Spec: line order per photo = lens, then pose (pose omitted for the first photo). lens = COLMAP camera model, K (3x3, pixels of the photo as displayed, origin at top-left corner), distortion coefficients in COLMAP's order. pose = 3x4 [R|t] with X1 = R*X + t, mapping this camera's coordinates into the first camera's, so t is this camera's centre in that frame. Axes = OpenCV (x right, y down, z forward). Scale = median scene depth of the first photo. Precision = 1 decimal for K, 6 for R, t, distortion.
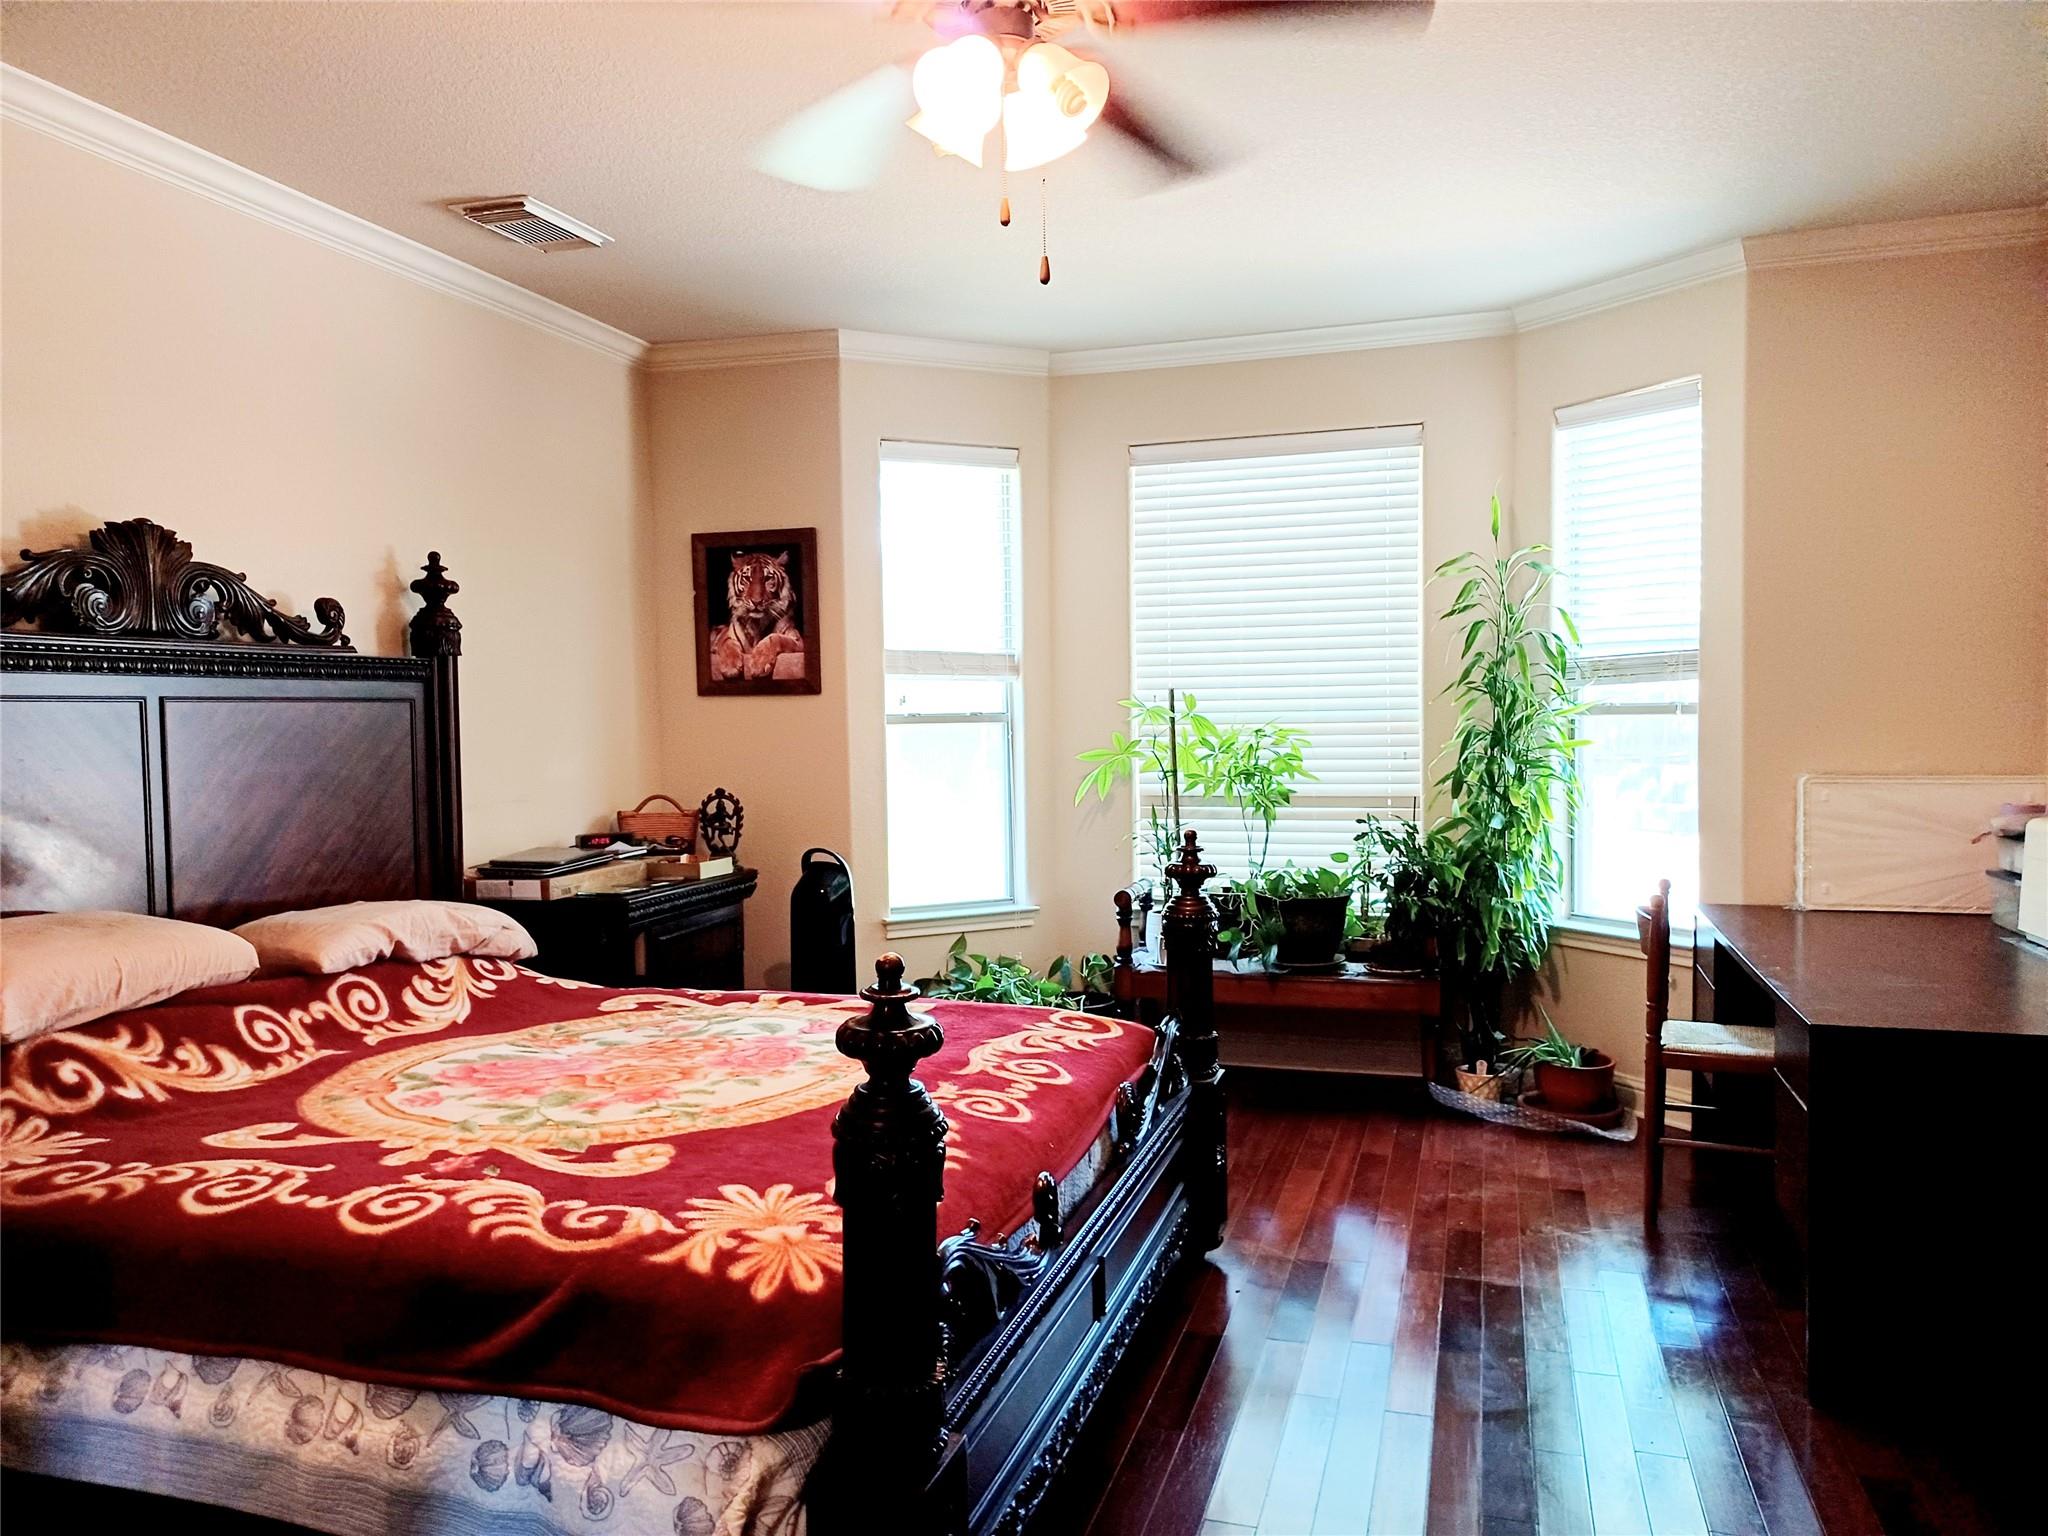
lens RADIAL K [[1464.2, 0, 1024.0], [0, 1464.2, 768.0], [0, 0, 1]] dist [0.009632, -0.006994]
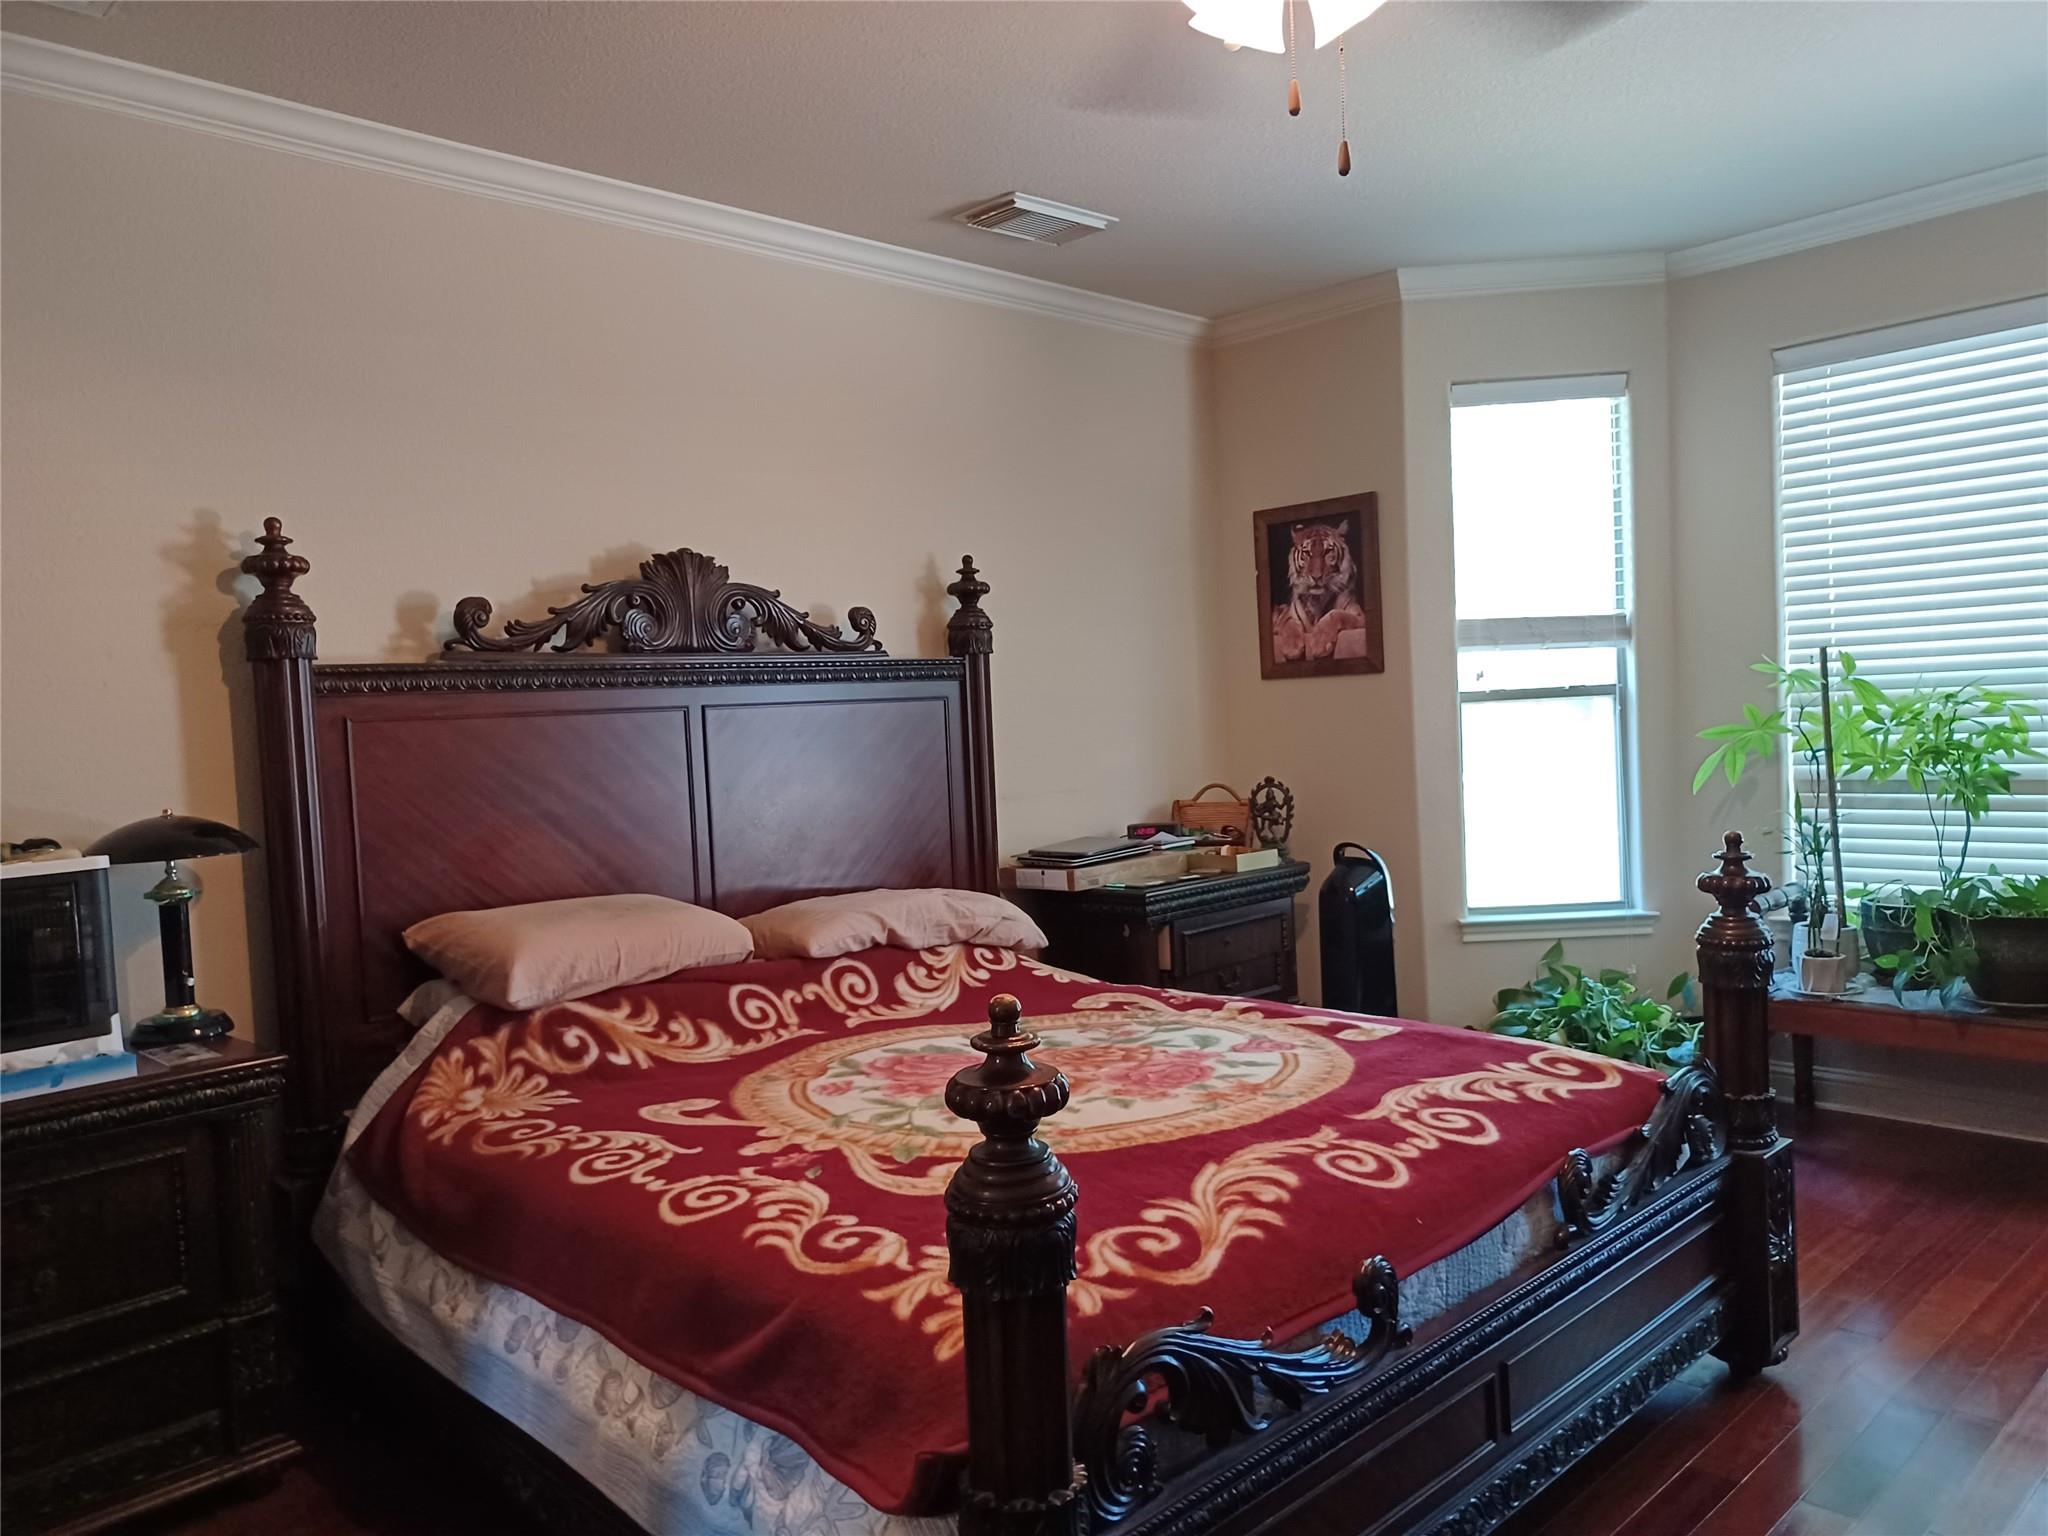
lens RADIAL K [[1465.4, 0, 1024.0], [0, 1465.4, 768.0], [0, 0, 1]] dist [0.092526, -0.160321]
pose [[0.874152, -0.010123, -0.485547, 0.171584], [0.018185, 0.999764, 0.011896, -0.008809], [0.485312, -0.019229, 0.874130, 0.123359]]
